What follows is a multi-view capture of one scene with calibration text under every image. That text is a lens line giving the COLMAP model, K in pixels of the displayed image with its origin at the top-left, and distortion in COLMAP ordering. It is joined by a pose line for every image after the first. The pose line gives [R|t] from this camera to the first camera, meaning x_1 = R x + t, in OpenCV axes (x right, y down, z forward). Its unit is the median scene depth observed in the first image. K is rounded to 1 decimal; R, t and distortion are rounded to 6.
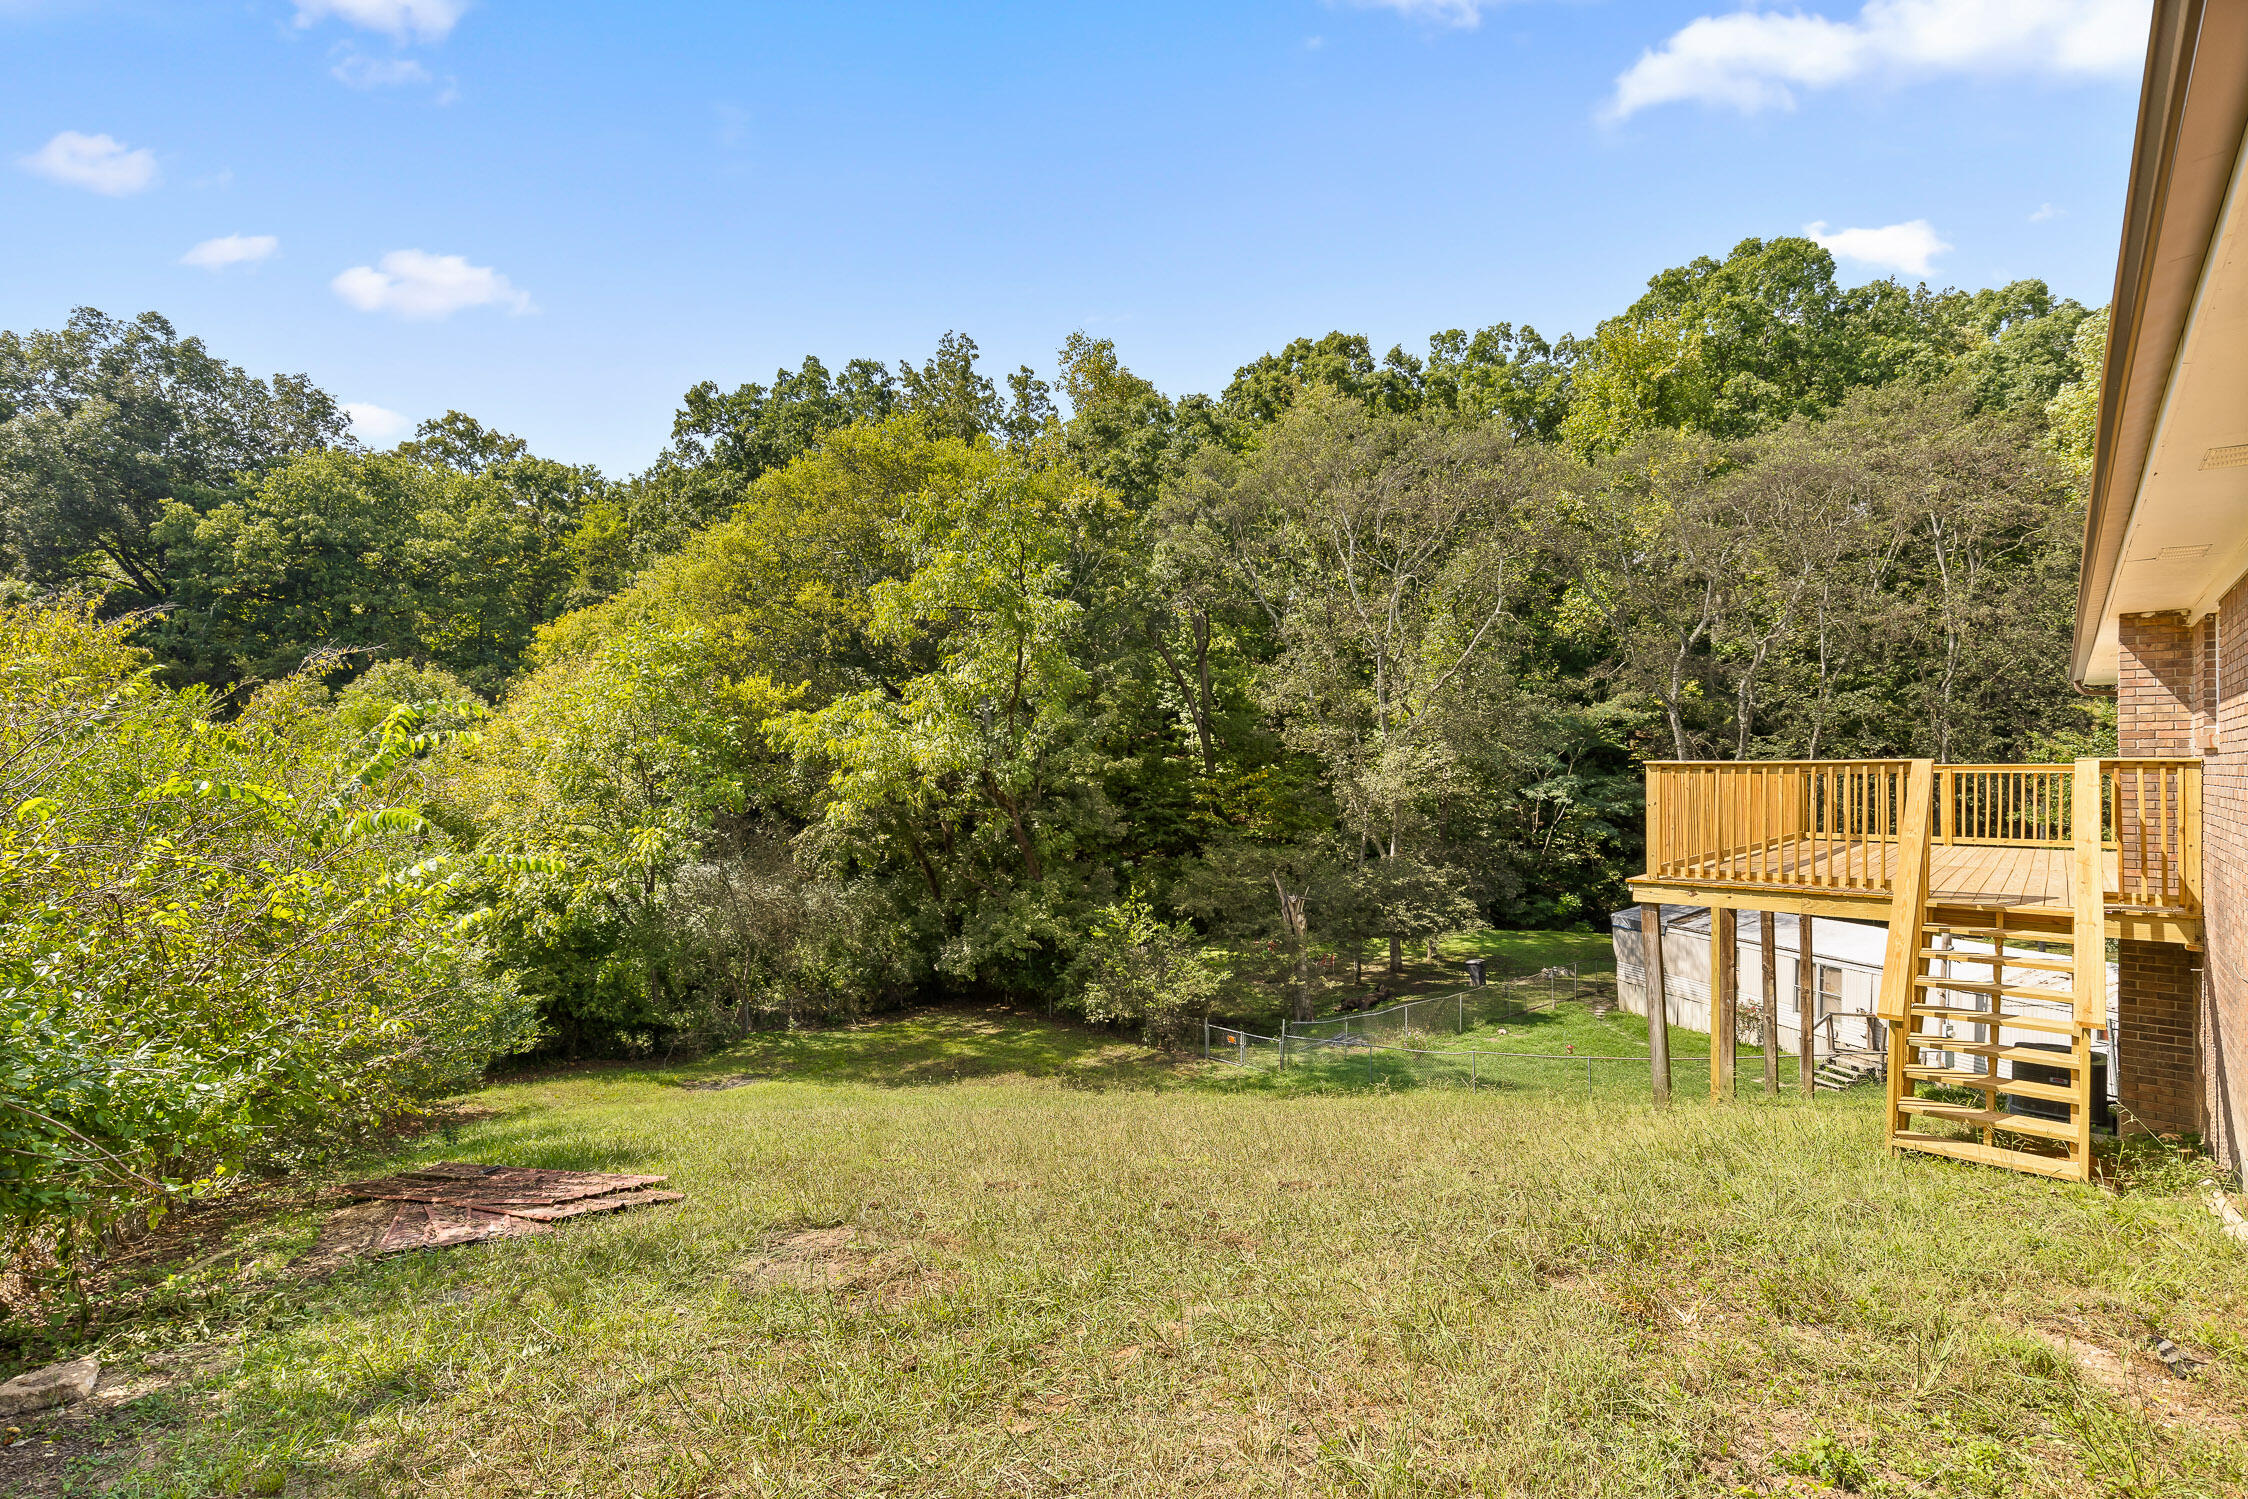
lens RADIAL K [[1076.6, 0, 1127.6], [0, 1076.6, 751.9], [0, 0, 1]] dist [-0.000538, 0.000027]
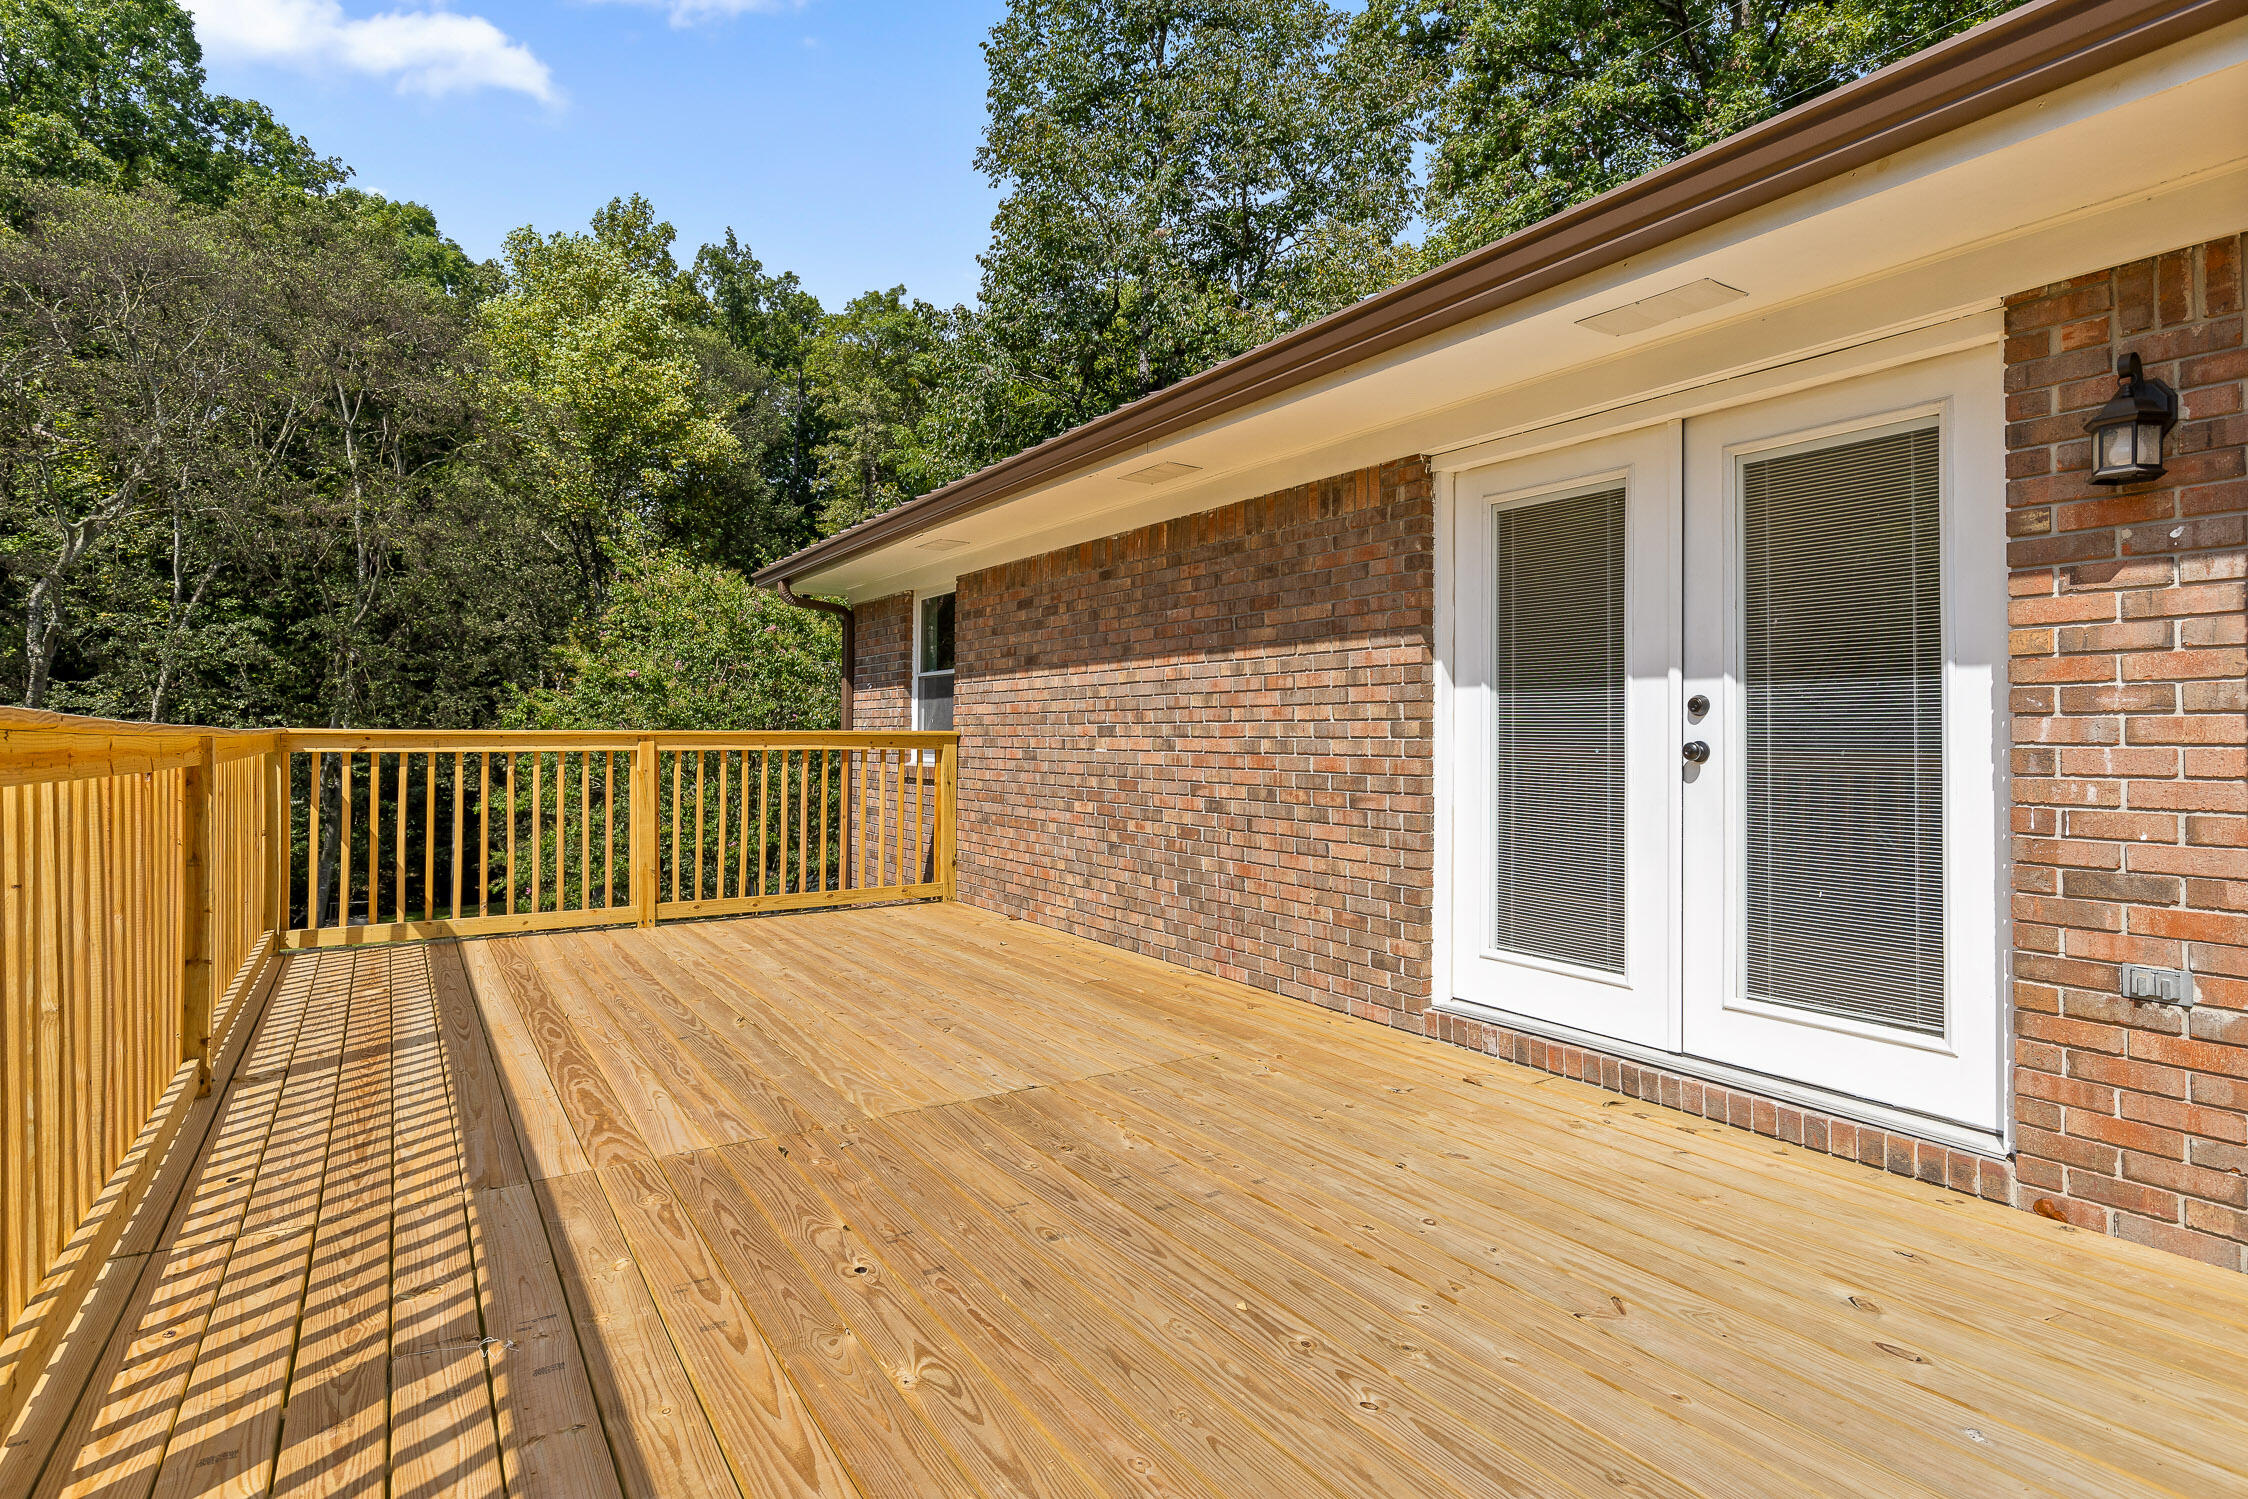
lens RADIAL K [[1144.7, 0, 1128.5], [0, 1144.7, 734.1], [0, 0, 1]] dist [0.001492, 0.000279]
pose [[0.282439, 0.001221, 0.959284, 0.117374], [-0.019728, 0.999795, 0.004537, 0.001707], [-0.959082, -0.020207, 0.282406, 0.211931]]
